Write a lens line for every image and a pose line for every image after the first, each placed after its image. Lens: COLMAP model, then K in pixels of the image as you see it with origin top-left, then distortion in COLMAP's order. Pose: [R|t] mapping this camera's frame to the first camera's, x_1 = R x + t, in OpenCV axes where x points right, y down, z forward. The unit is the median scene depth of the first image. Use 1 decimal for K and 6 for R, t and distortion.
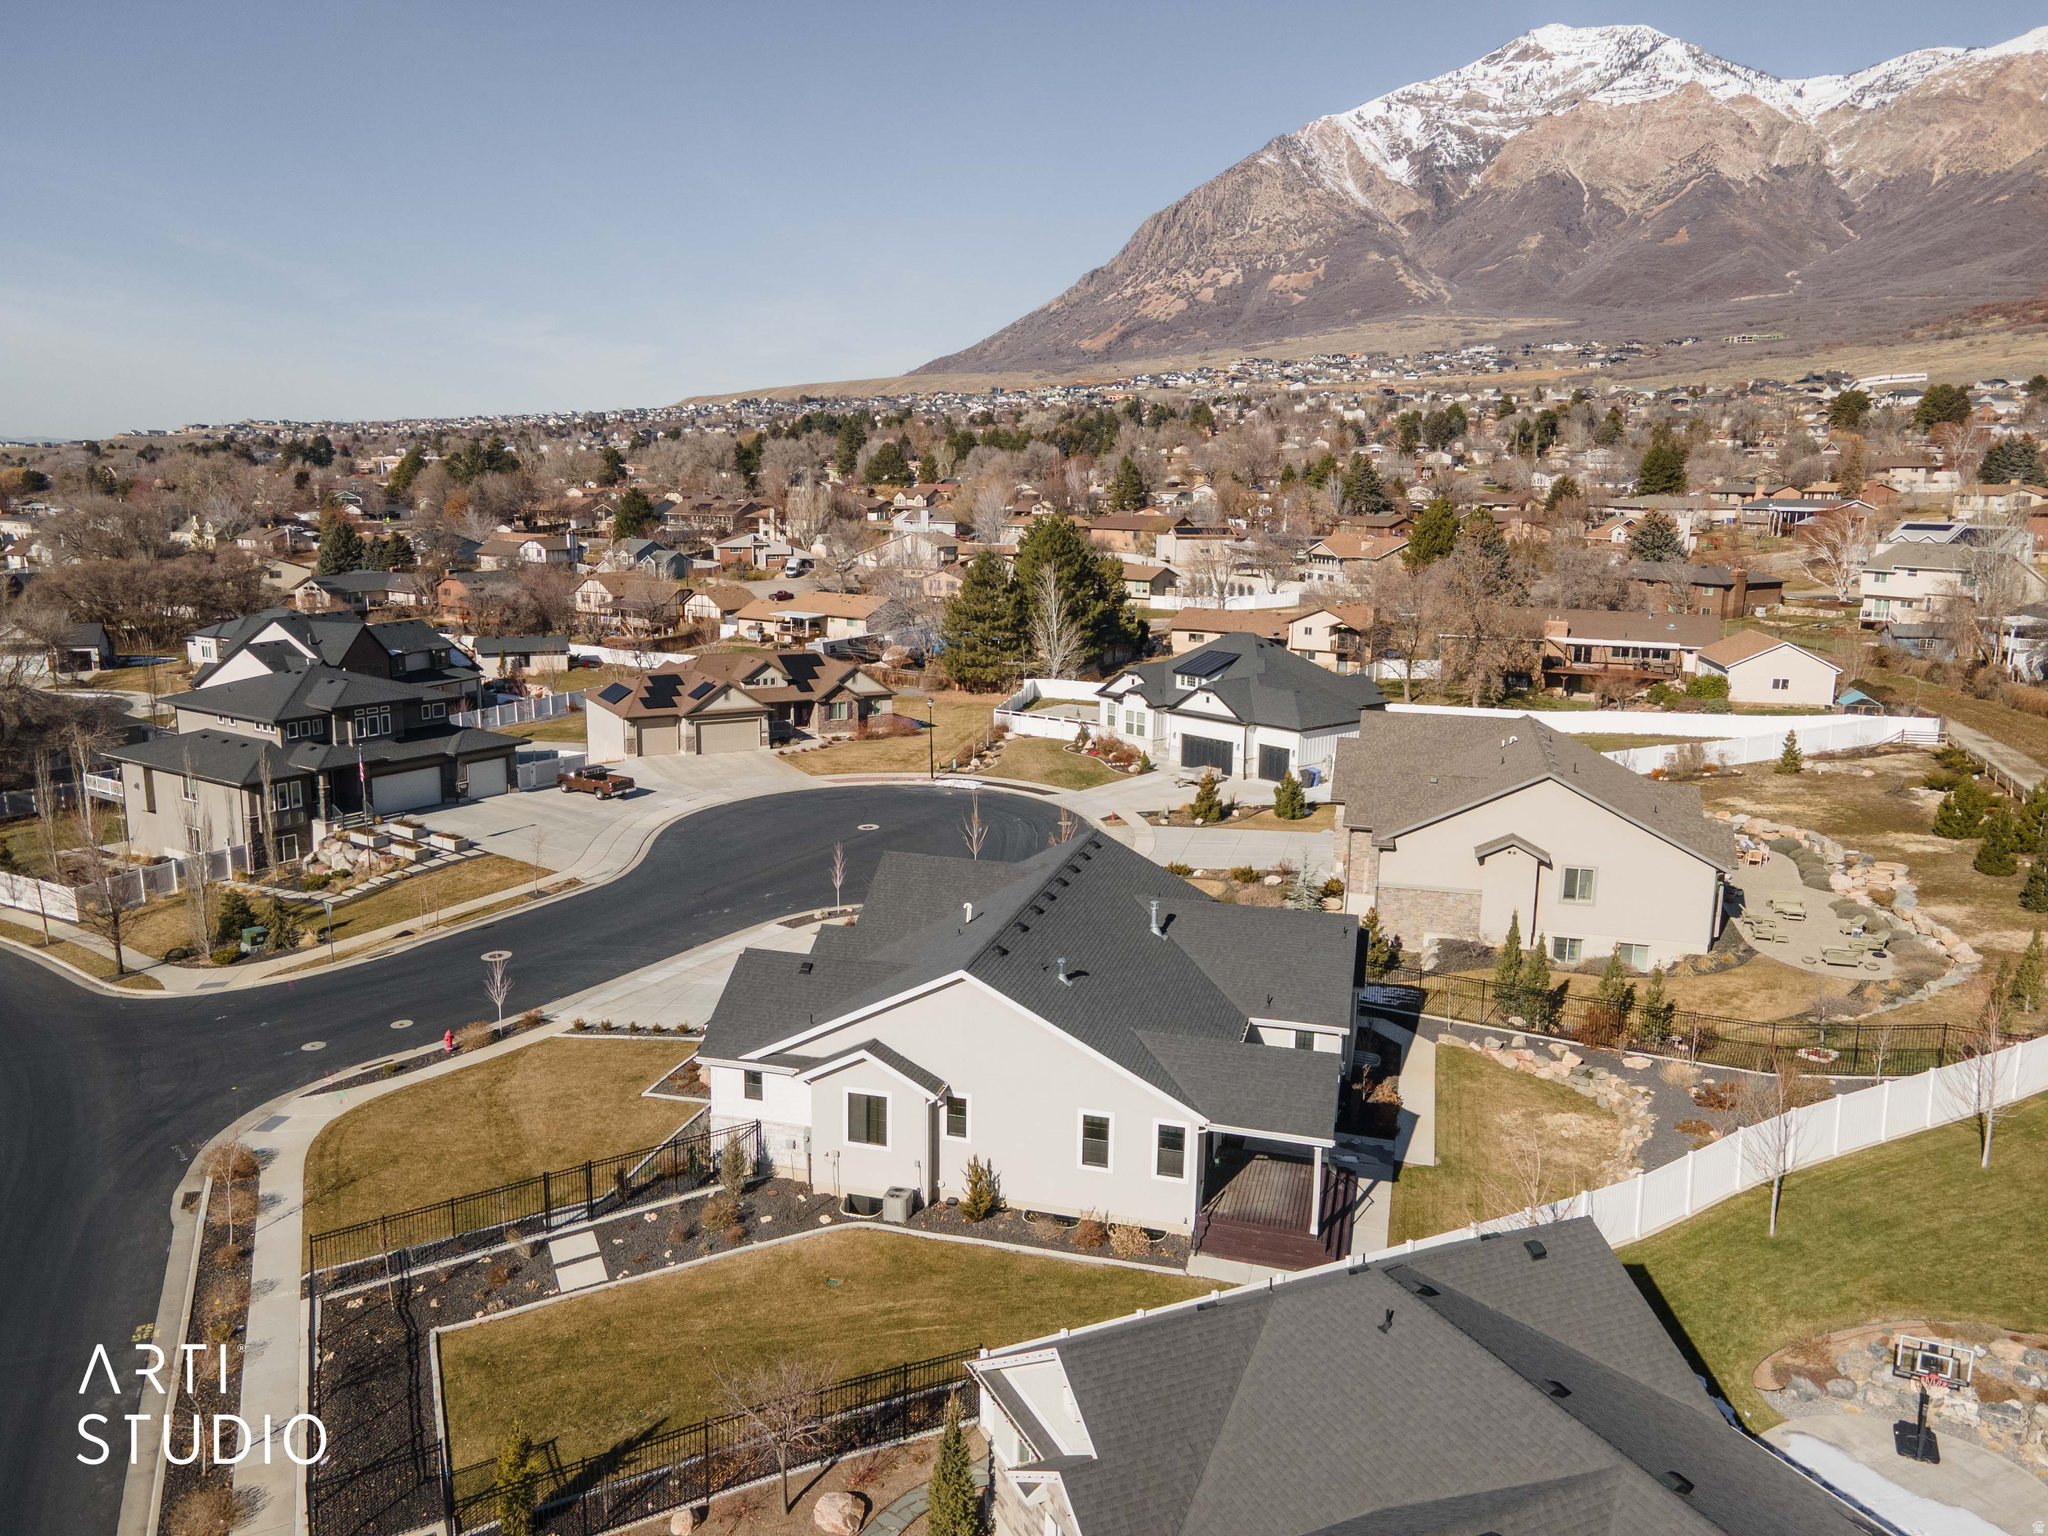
lens RADIAL K [[1491.0, 0, 1006.1], [0, 1491.0, 761.0], [0, 0, 1]] dist [0.038508, 0.010124]
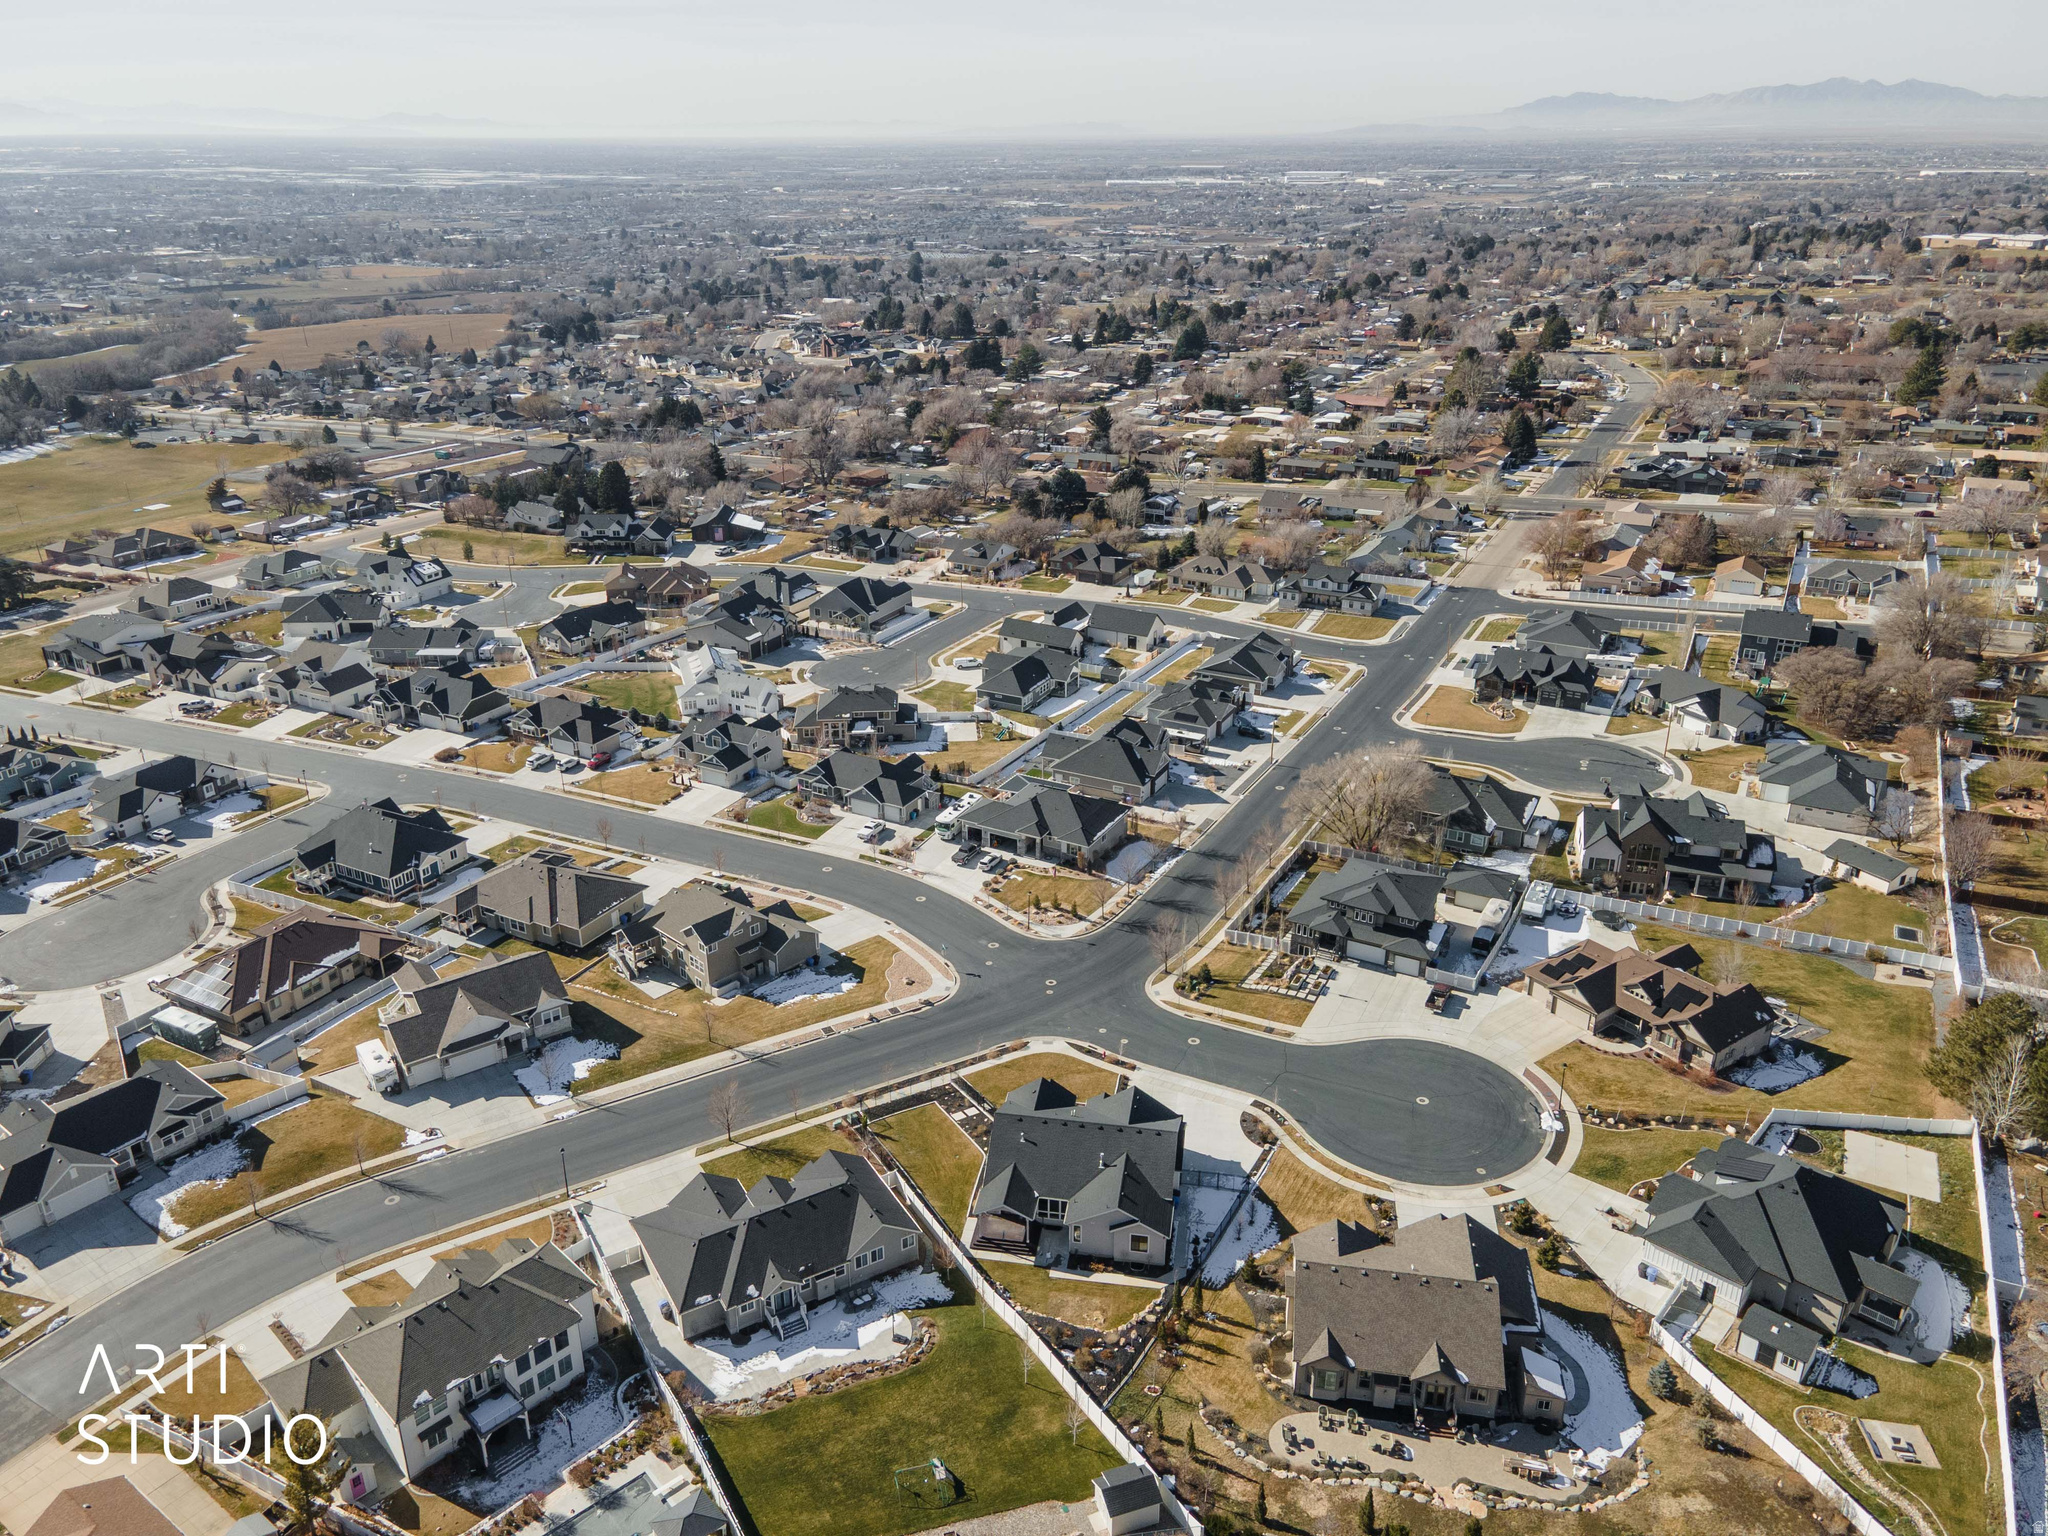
lens RADIAL K [[1491.0, 0, 1006.1], [0, 1491.0, 761.0], [0, 0, 1]] dist [0.038508, 0.010124]
pose [[0.100912, 0.381125, -0.919000, 1.288417], [-0.183995, 0.914930, 0.359233, -0.839290], [0.977733, 0.132841, 0.162453, 0.157734]]
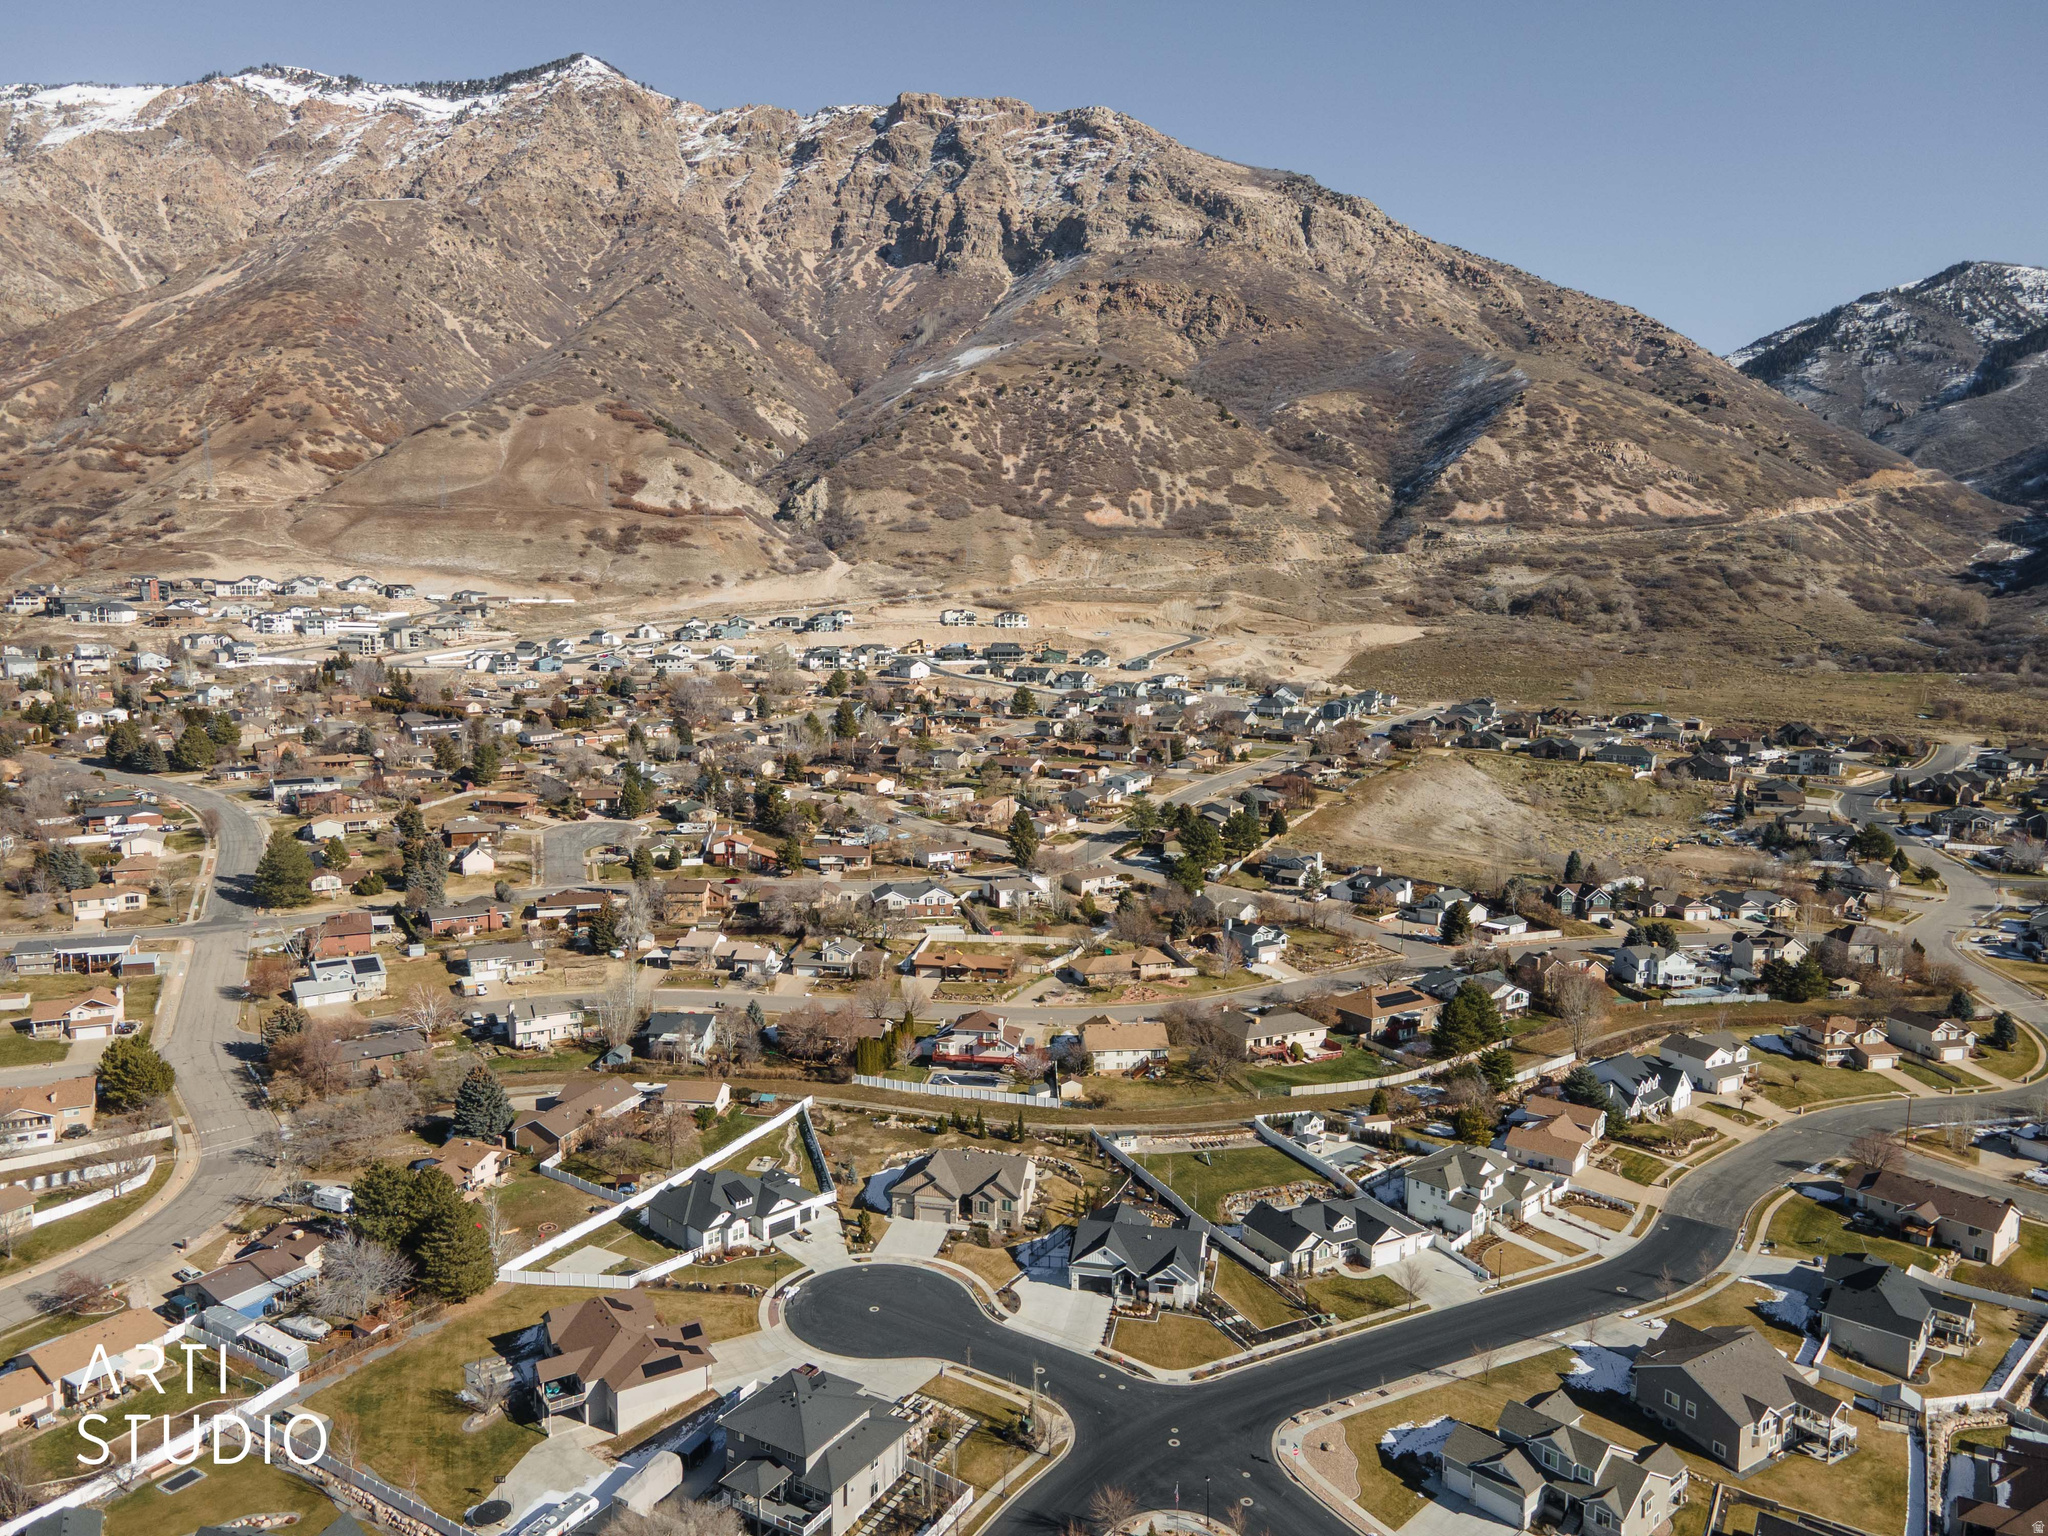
lens RADIAL K [[1491.0, 0, 1006.1], [0, 1491.0, 761.0], [0, 0, 1]] dist [0.038508, 0.010124]
pose [[-0.060207, -0.131635, 0.989468, -2.149715], [0.181542, 0.973290, 0.140529, -1.005050], [-0.981538, 0.188091, -0.034702, 0.688564]]
